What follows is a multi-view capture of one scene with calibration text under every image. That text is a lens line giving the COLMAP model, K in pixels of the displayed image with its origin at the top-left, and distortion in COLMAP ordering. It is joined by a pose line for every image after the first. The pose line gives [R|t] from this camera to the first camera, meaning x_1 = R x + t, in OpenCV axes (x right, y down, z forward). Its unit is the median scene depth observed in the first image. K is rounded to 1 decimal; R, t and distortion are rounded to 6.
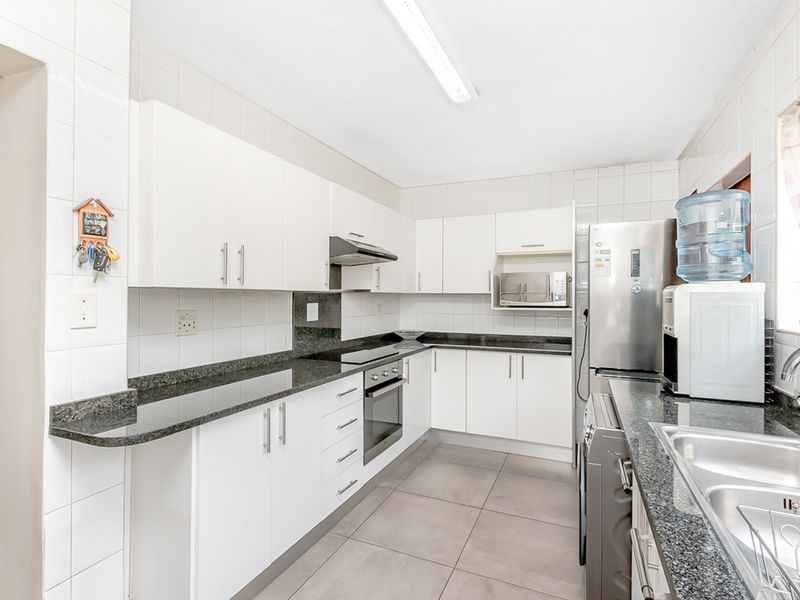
lens RADIAL K [[405.9, 0, 406.4], [0, 405.9, 297.4], [0, 0, 1]] dist [0.004718, 0.000710]
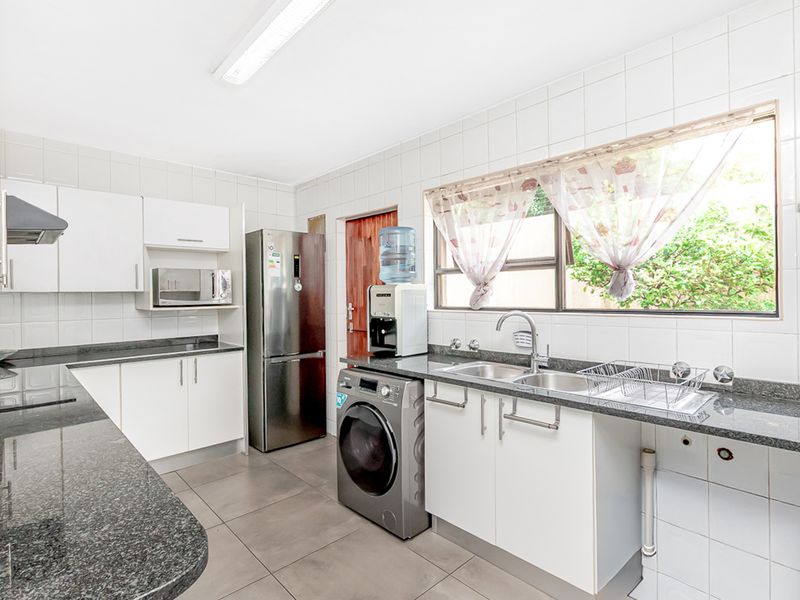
lens RADIAL K [[405.9, 0, 405.6], [0, 405.9, 297.7], [0, 0, 1]] dist [0.004718, 0.000710]
pose [[0.386115, -0.019525, 0.922244, -0.364278], [0.014343, 0.999782, 0.015161, -0.002335], [-0.922339, 0.007374, 0.386311, 0.183795]]
